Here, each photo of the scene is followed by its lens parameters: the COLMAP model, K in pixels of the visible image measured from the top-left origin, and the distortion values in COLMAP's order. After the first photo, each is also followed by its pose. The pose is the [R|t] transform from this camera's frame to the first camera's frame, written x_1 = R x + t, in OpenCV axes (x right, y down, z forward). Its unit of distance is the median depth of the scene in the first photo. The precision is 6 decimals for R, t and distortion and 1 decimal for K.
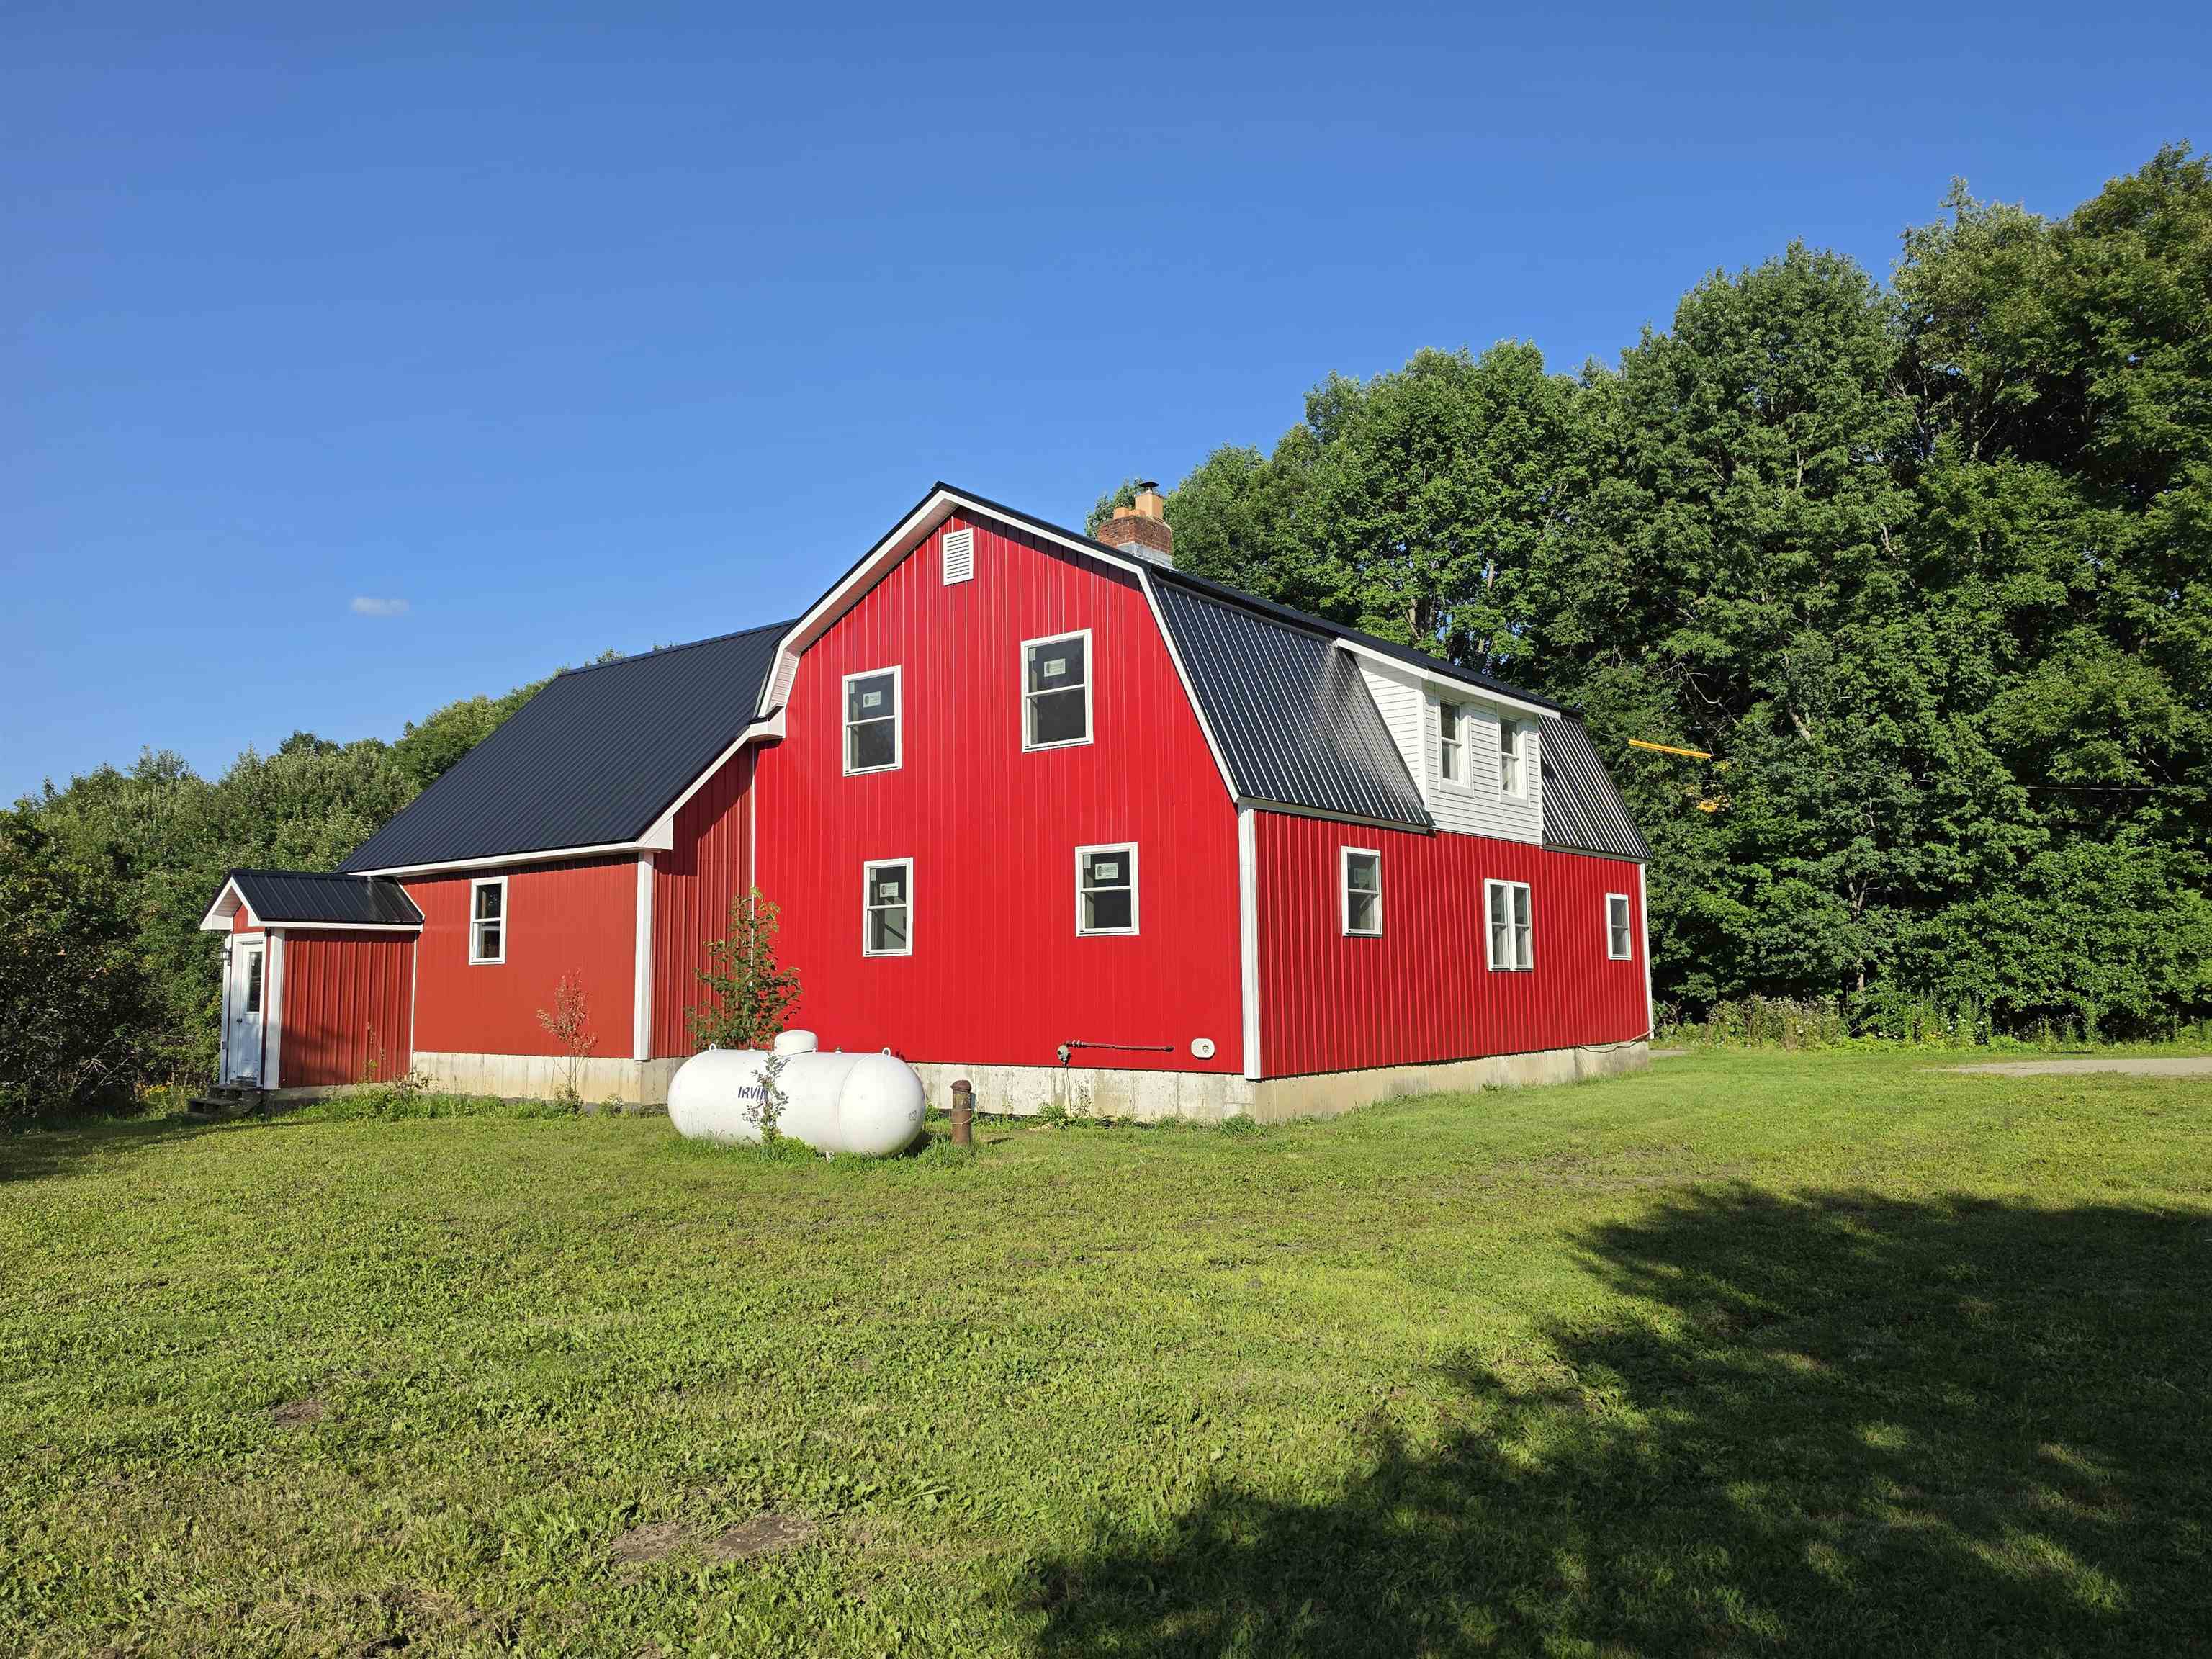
lens RADIAL K [[1509.2, 0, 1103.5], [0, 1509.2, 806.5], [0, 0, 1]] dist [0.013412, -0.004781]
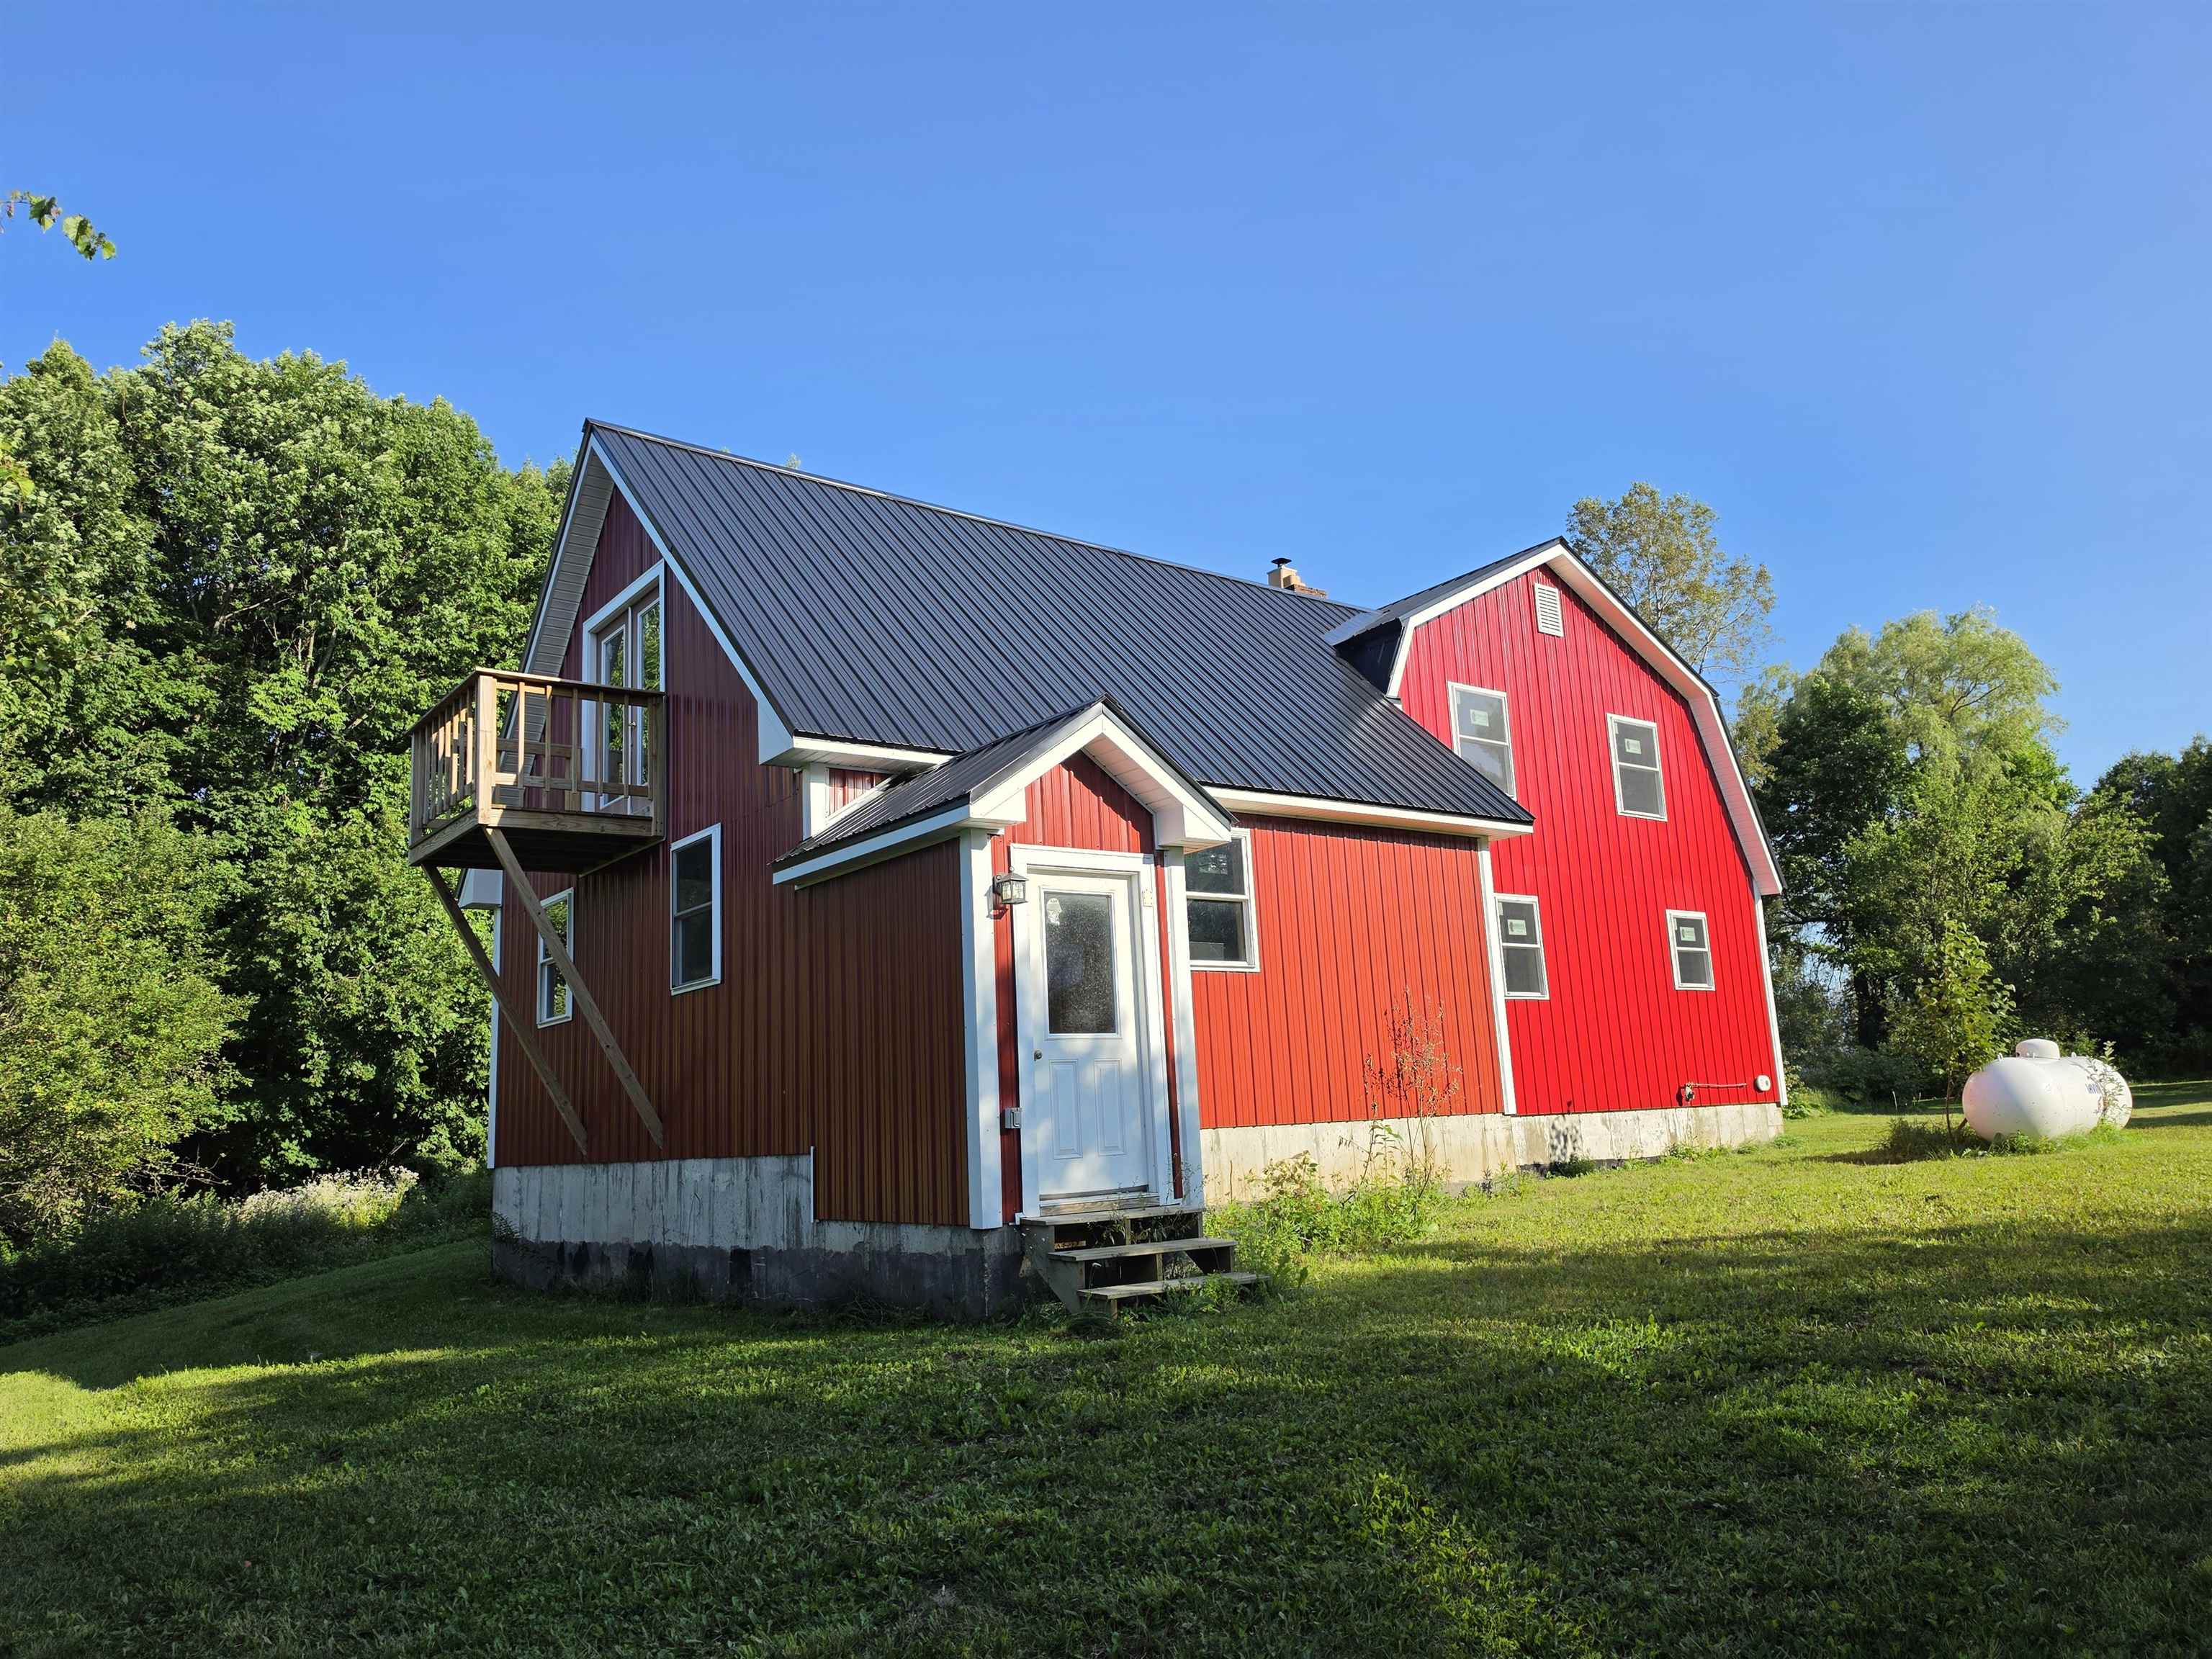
lens RADIAL K [[1509.2, 0, 1103.5], [0, 1509.2, 806.5], [0, 0, 1]] dist [0.013412, -0.004781]
pose [[0.269587, 0.196144, 0.942789, -1.216308], [-0.064482, 0.980516, -0.185554, 0.188790], [-0.960815, -0.010770, 0.276982, 1.097189]]
